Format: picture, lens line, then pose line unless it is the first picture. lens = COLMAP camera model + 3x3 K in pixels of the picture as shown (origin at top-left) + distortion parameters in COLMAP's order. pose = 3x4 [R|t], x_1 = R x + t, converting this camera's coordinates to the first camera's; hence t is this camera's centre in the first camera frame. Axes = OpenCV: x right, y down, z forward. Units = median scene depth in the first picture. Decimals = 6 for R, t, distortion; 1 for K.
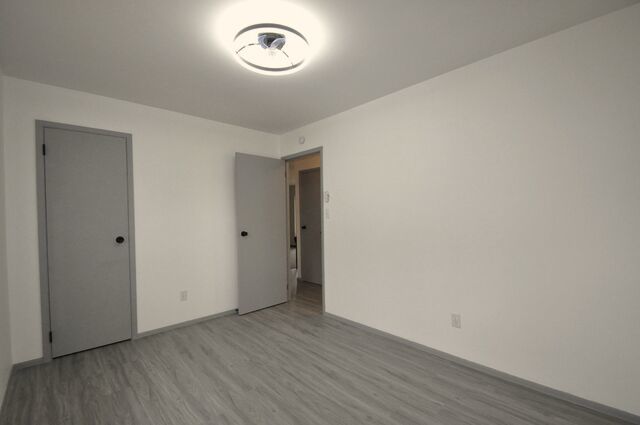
lens RADIAL K [[283.0, 0, 319.6], [0, 283.0, 218.1], [0, 0, 1]] dist [-0.001284, -0.000291]
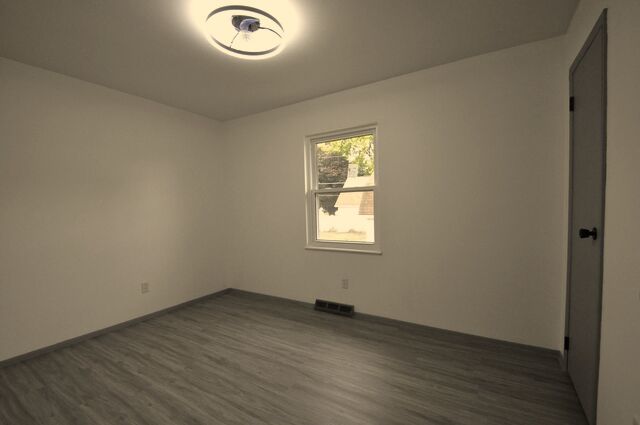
lens RADIAL K [[283.0, 0, 319.6], [0, 283.0, 218.1], [0, 0, 1]] dist [-0.001284, -0.000291]
pose [[-0.965790, 0.045739, -0.255259, -0.117570], [0.032535, 0.997916, 0.055716, 0.003180], [0.257275, 0.045505, -0.965266, 1.912580]]
